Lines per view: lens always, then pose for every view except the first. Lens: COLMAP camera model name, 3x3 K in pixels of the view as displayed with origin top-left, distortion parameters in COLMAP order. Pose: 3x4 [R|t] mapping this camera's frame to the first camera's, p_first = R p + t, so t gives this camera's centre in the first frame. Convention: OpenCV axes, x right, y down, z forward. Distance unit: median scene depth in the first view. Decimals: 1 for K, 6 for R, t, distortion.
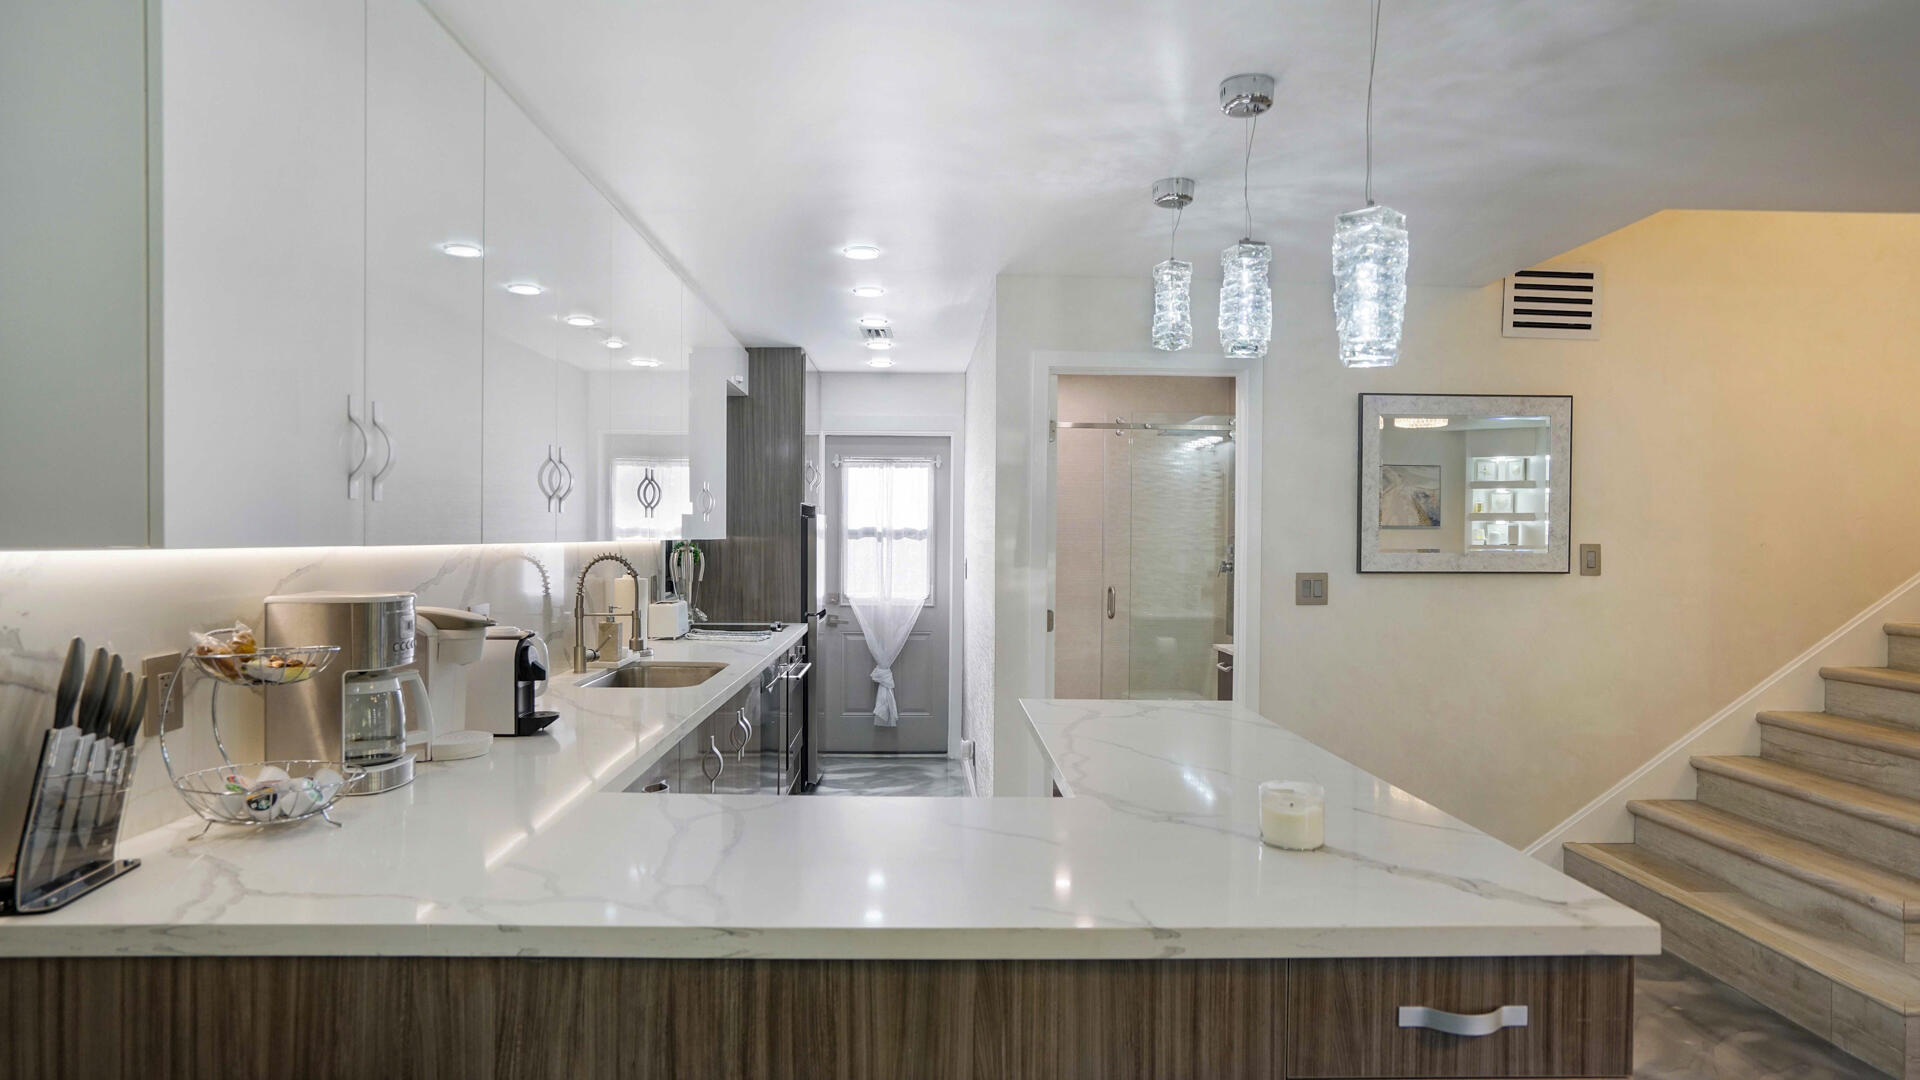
lens RADIAL K [[1063.1, 0, 953.4], [0, 1063.1, 532.5], [0, 0, 1]] dist [-0.001399, 0.000477]
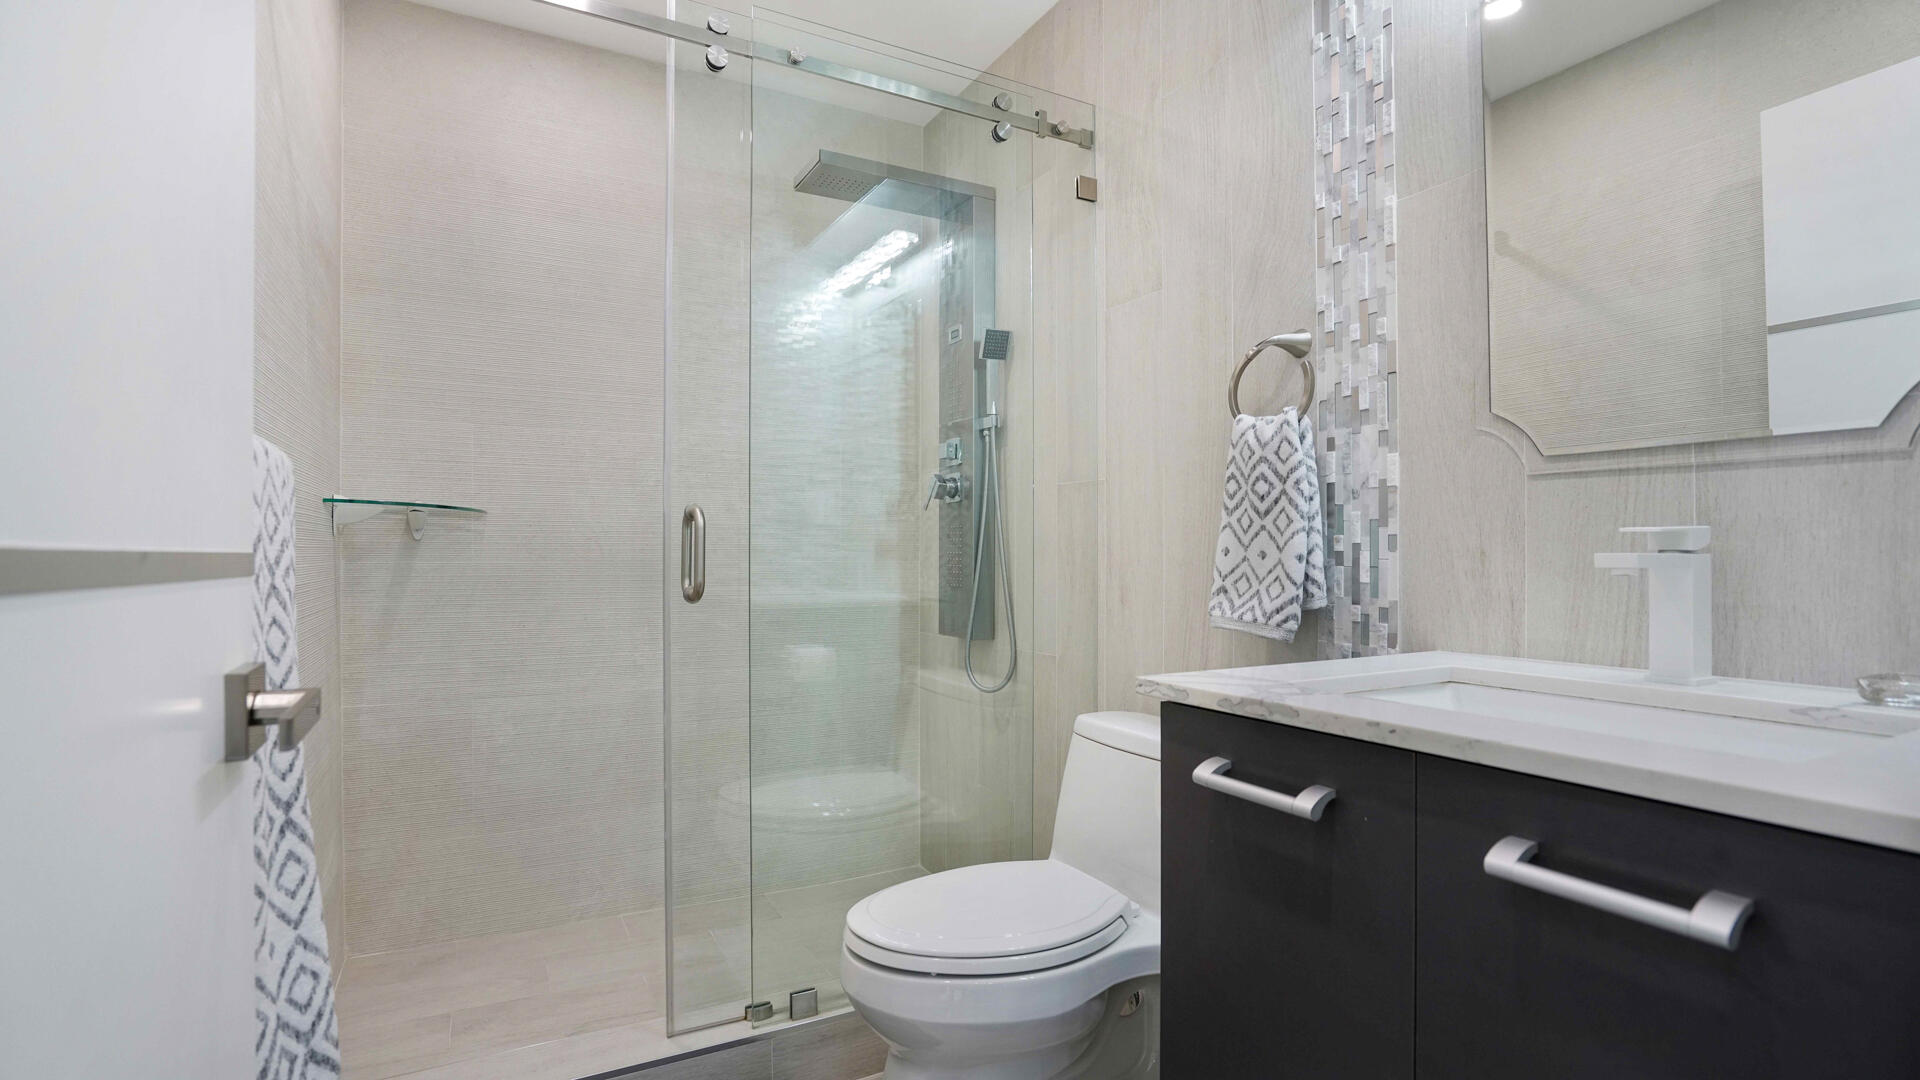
lens RADIAL K [[899.7, 0, 961.9], [0, 899.7, 542.3], [0, 0, 1]] dist [-0.032246, 0.001111]
pose [[0.896083, -0.001066, 0.443885, 0.099843], [0.004489, 0.999968, -0.006660, 0.064873], [-0.443864, 0.007961, 0.896059, 0.714837]]
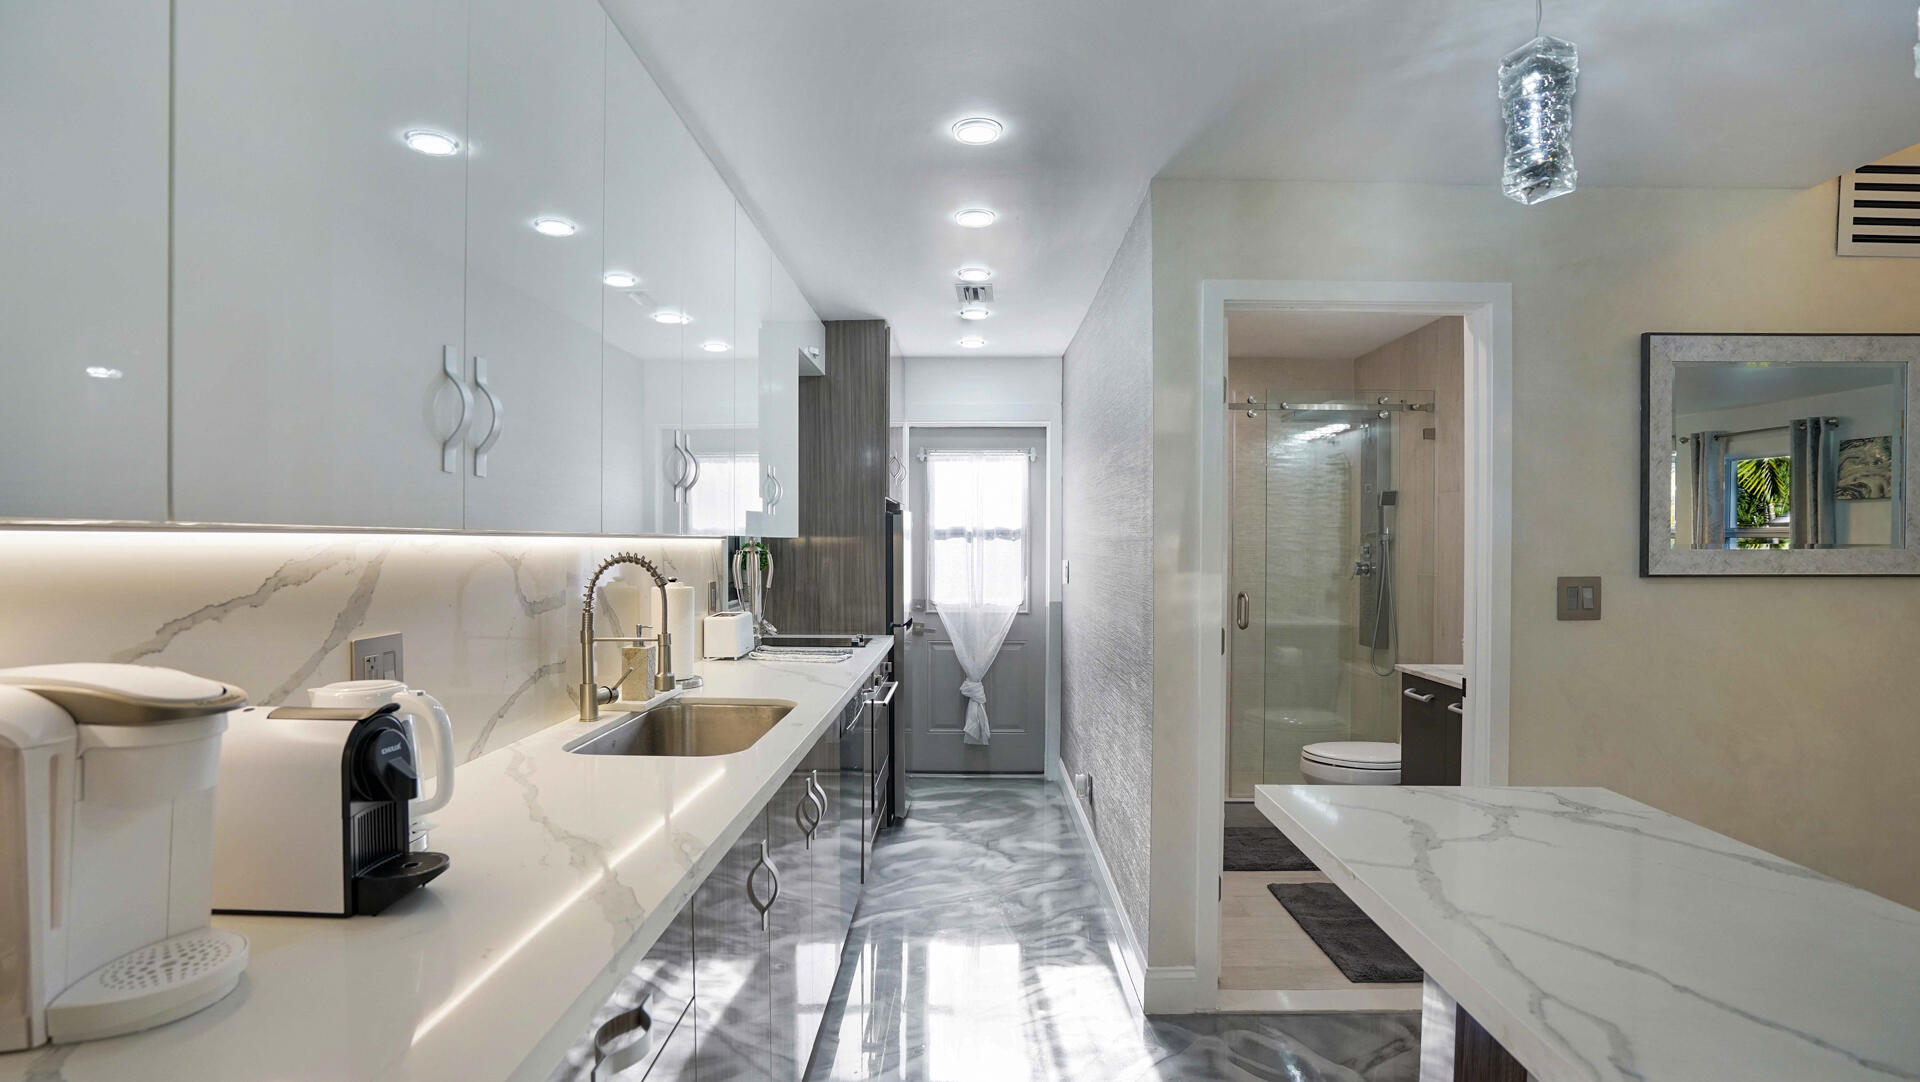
lens RADIAL K [[908.5, 0, 969.2], [0, 908.5, 535.4], [0, 0, 1]] dist [-0.001690, 0.000174]
pose [[0.999196, -0.004874, -0.039785, -0.044516], [0.004678, 0.999976, -0.005027, 0.007443], [0.039809, 0.004836, 0.999196, 0.253530]]
